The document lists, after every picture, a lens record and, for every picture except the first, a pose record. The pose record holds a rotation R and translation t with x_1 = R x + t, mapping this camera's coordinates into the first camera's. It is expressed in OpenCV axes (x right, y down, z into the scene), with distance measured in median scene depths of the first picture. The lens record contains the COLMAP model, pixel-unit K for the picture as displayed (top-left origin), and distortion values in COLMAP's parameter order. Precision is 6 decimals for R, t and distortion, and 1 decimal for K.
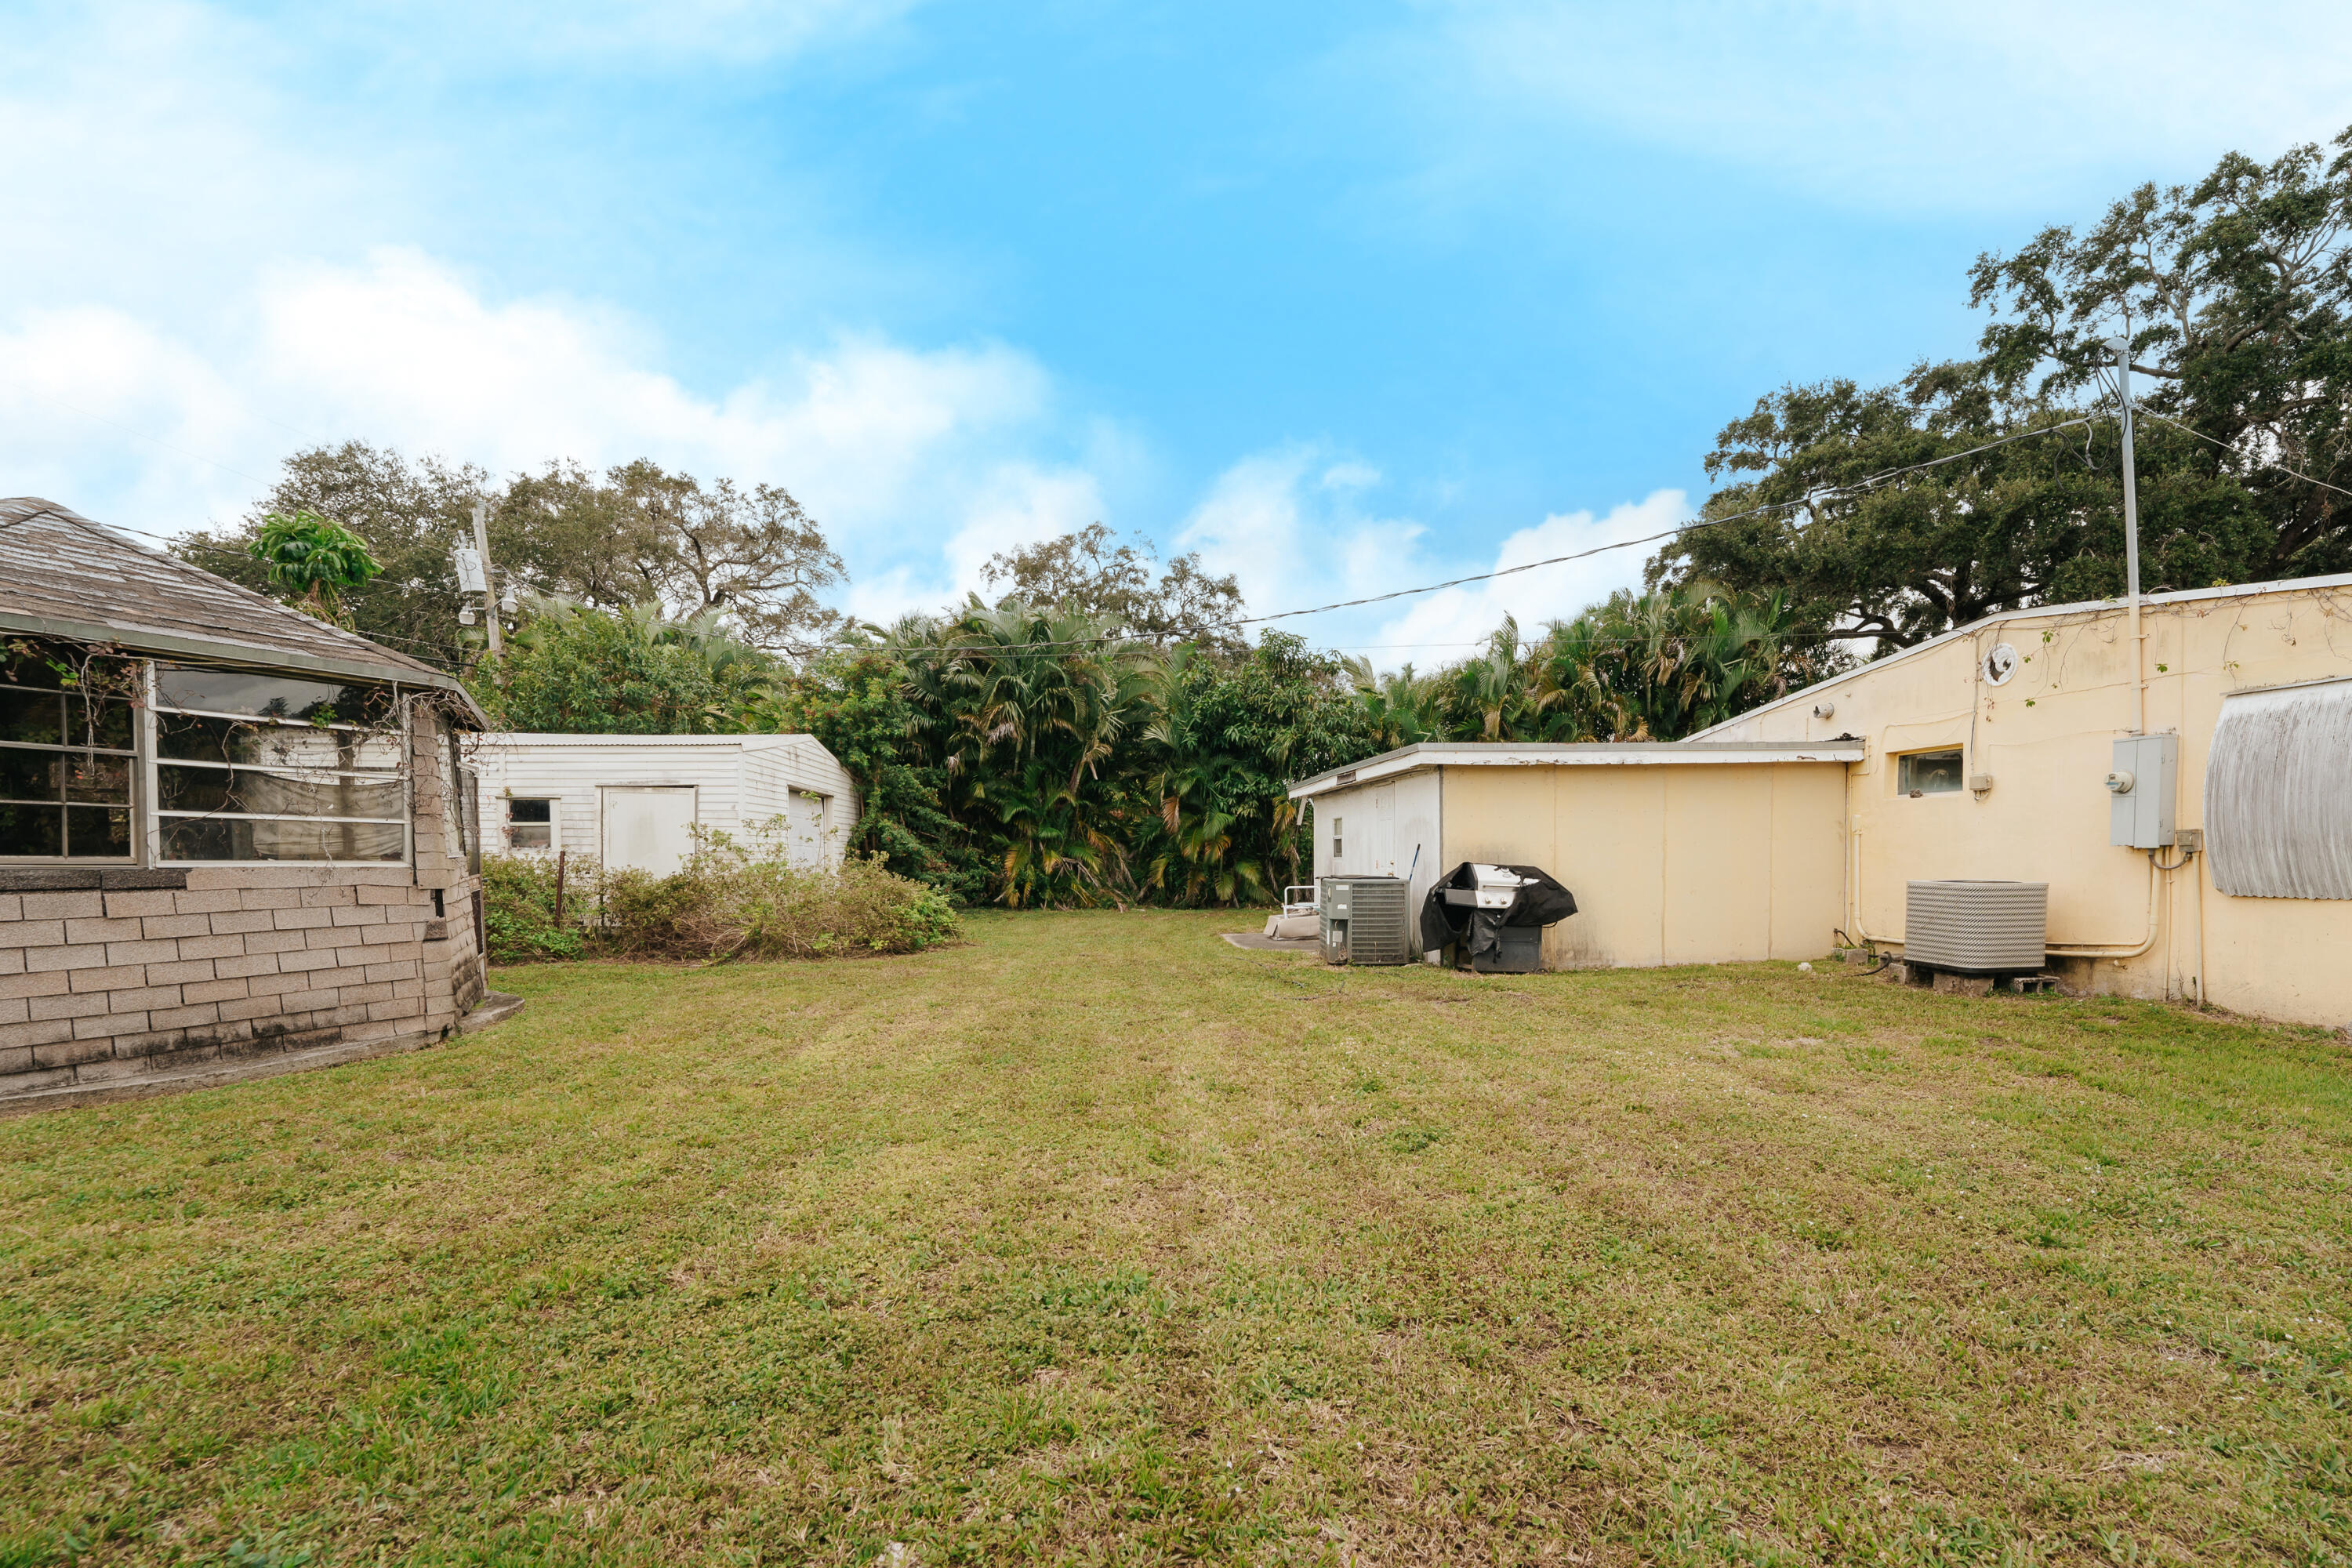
lens RADIAL K [[1009.1, 0, 1179.9], [0, 1009.1, 887.9], [0, 0, 1]] dist [-0.009447, 0.000155]
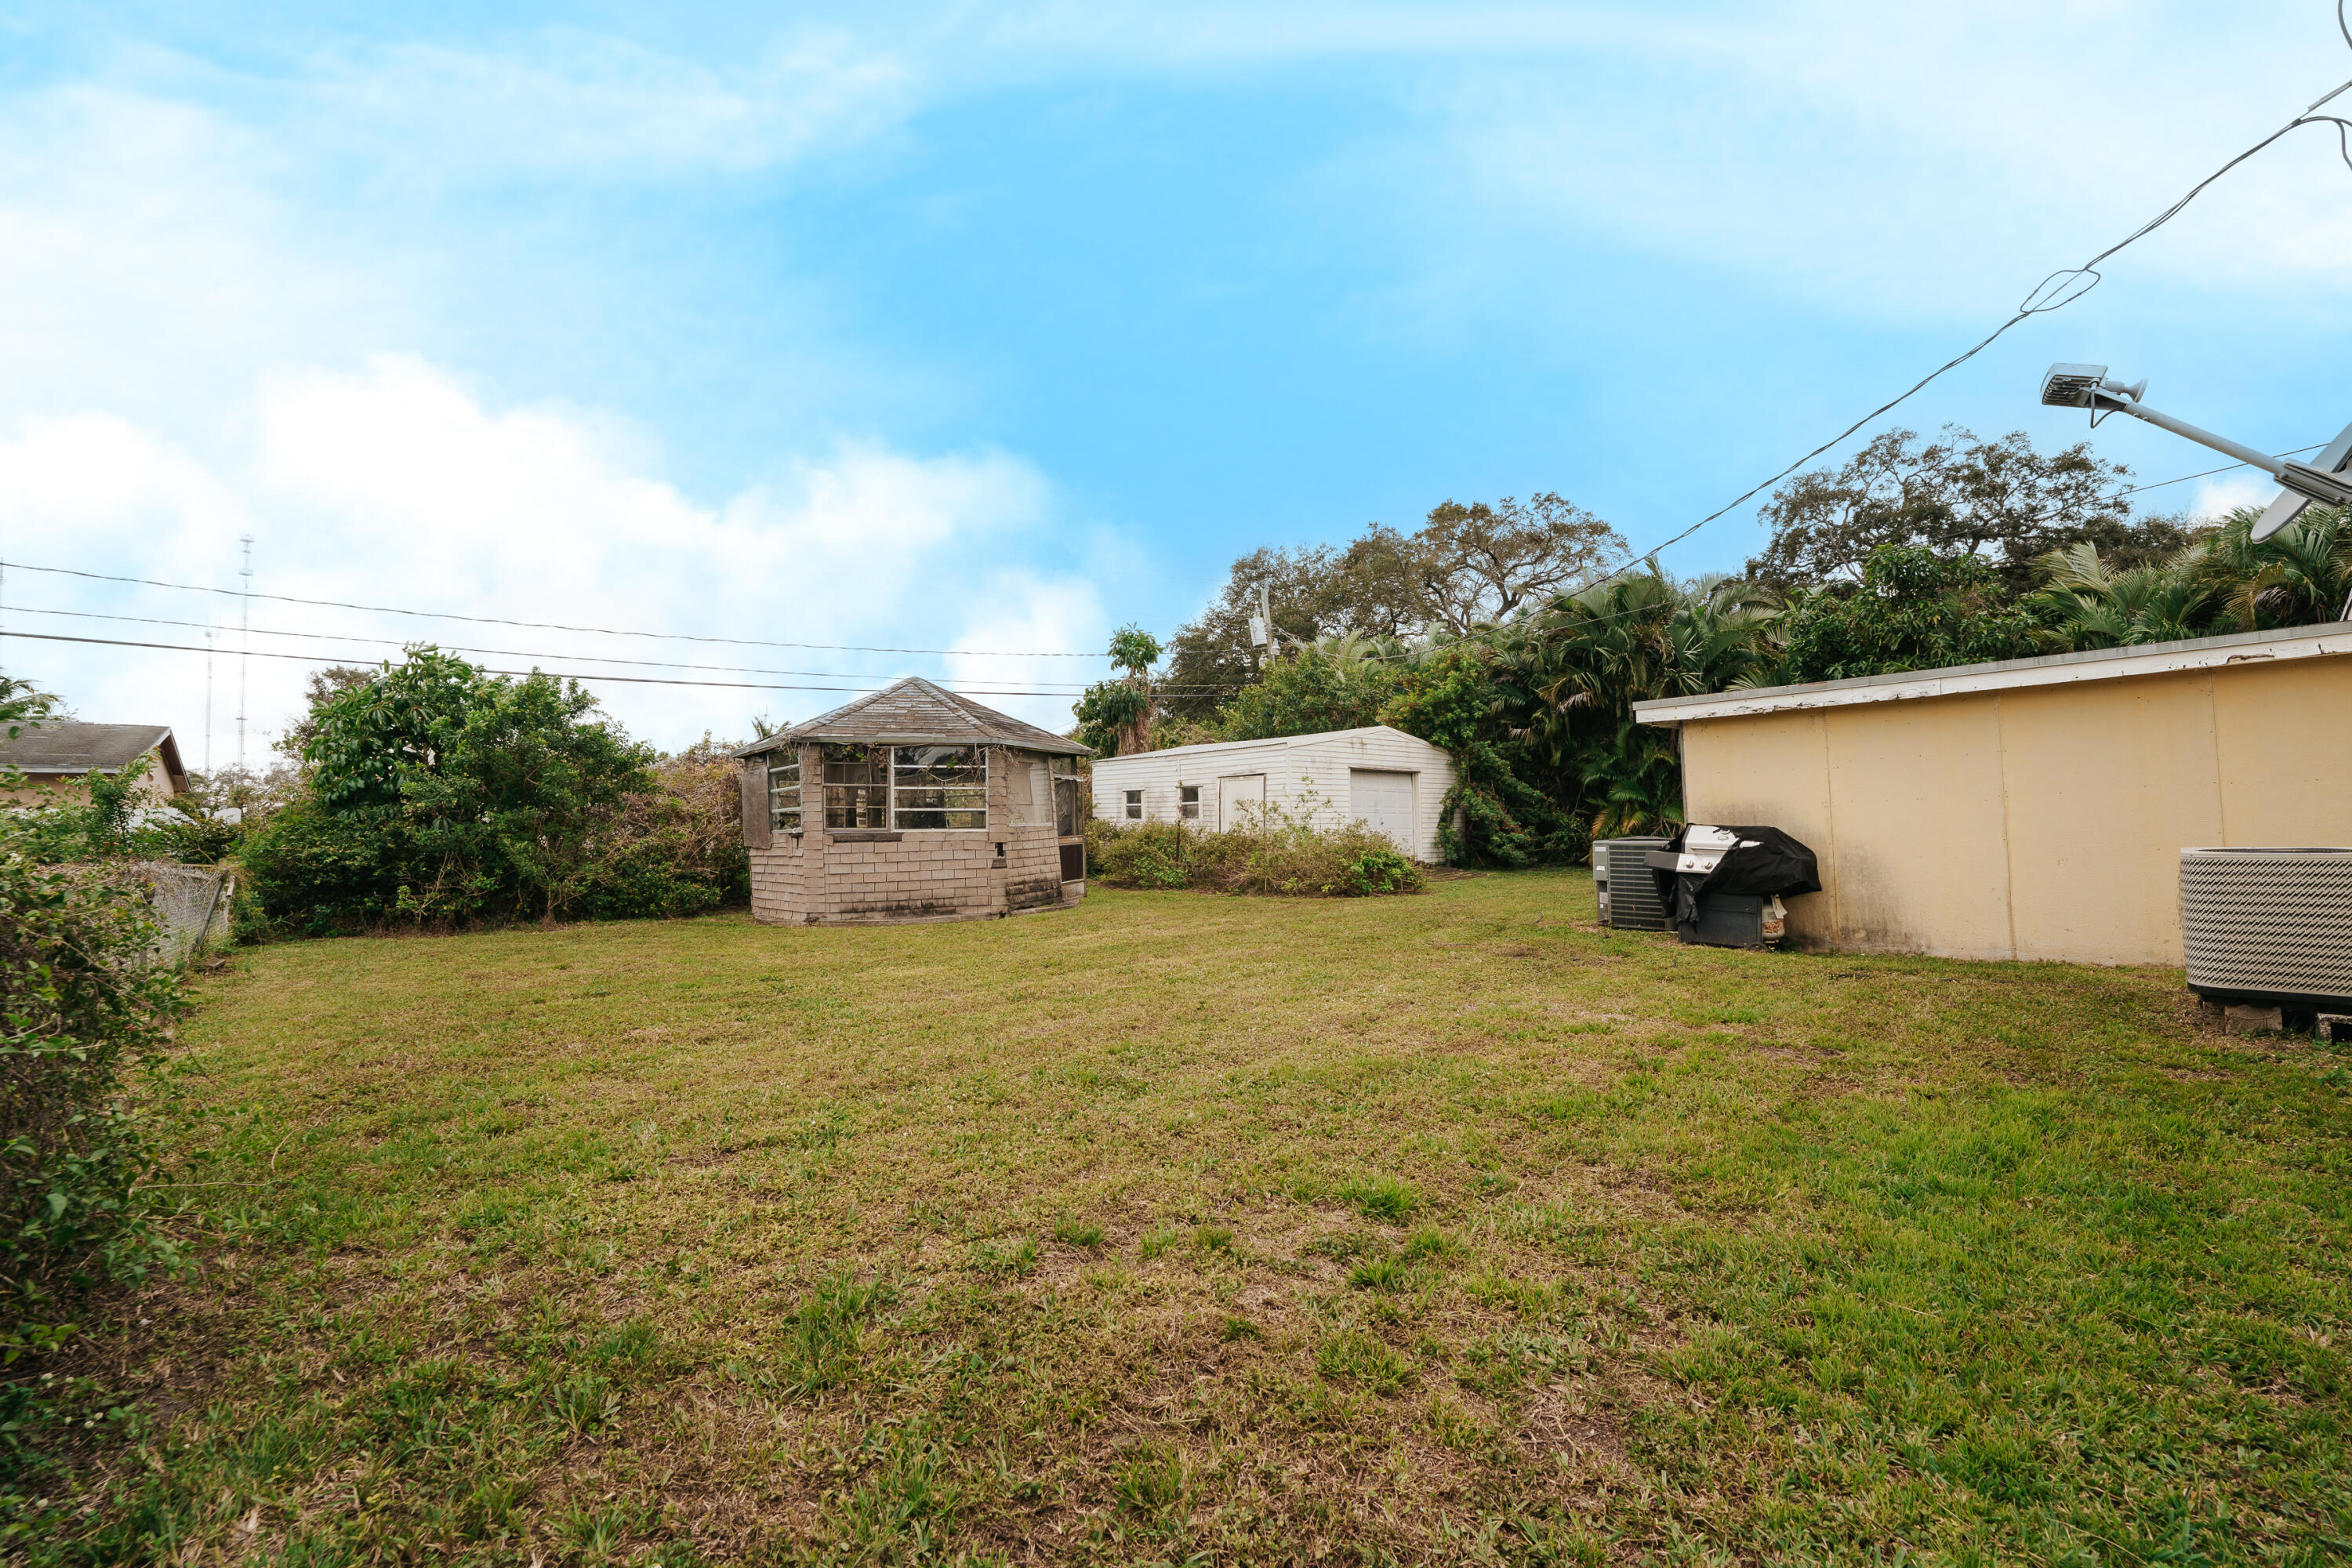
lens RADIAL K [[968.5, 0, 1176.0], [0, 968.5, 813.2], [0, 0, 1]] dist [-0.016898, -0.000014]
pose [[0.596572, -0.017427, -0.802370, 0.679577], [-0.011228, 0.999485, -0.030057, -0.002317], [0.802481, 0.026940, 0.596069, 0.089067]]
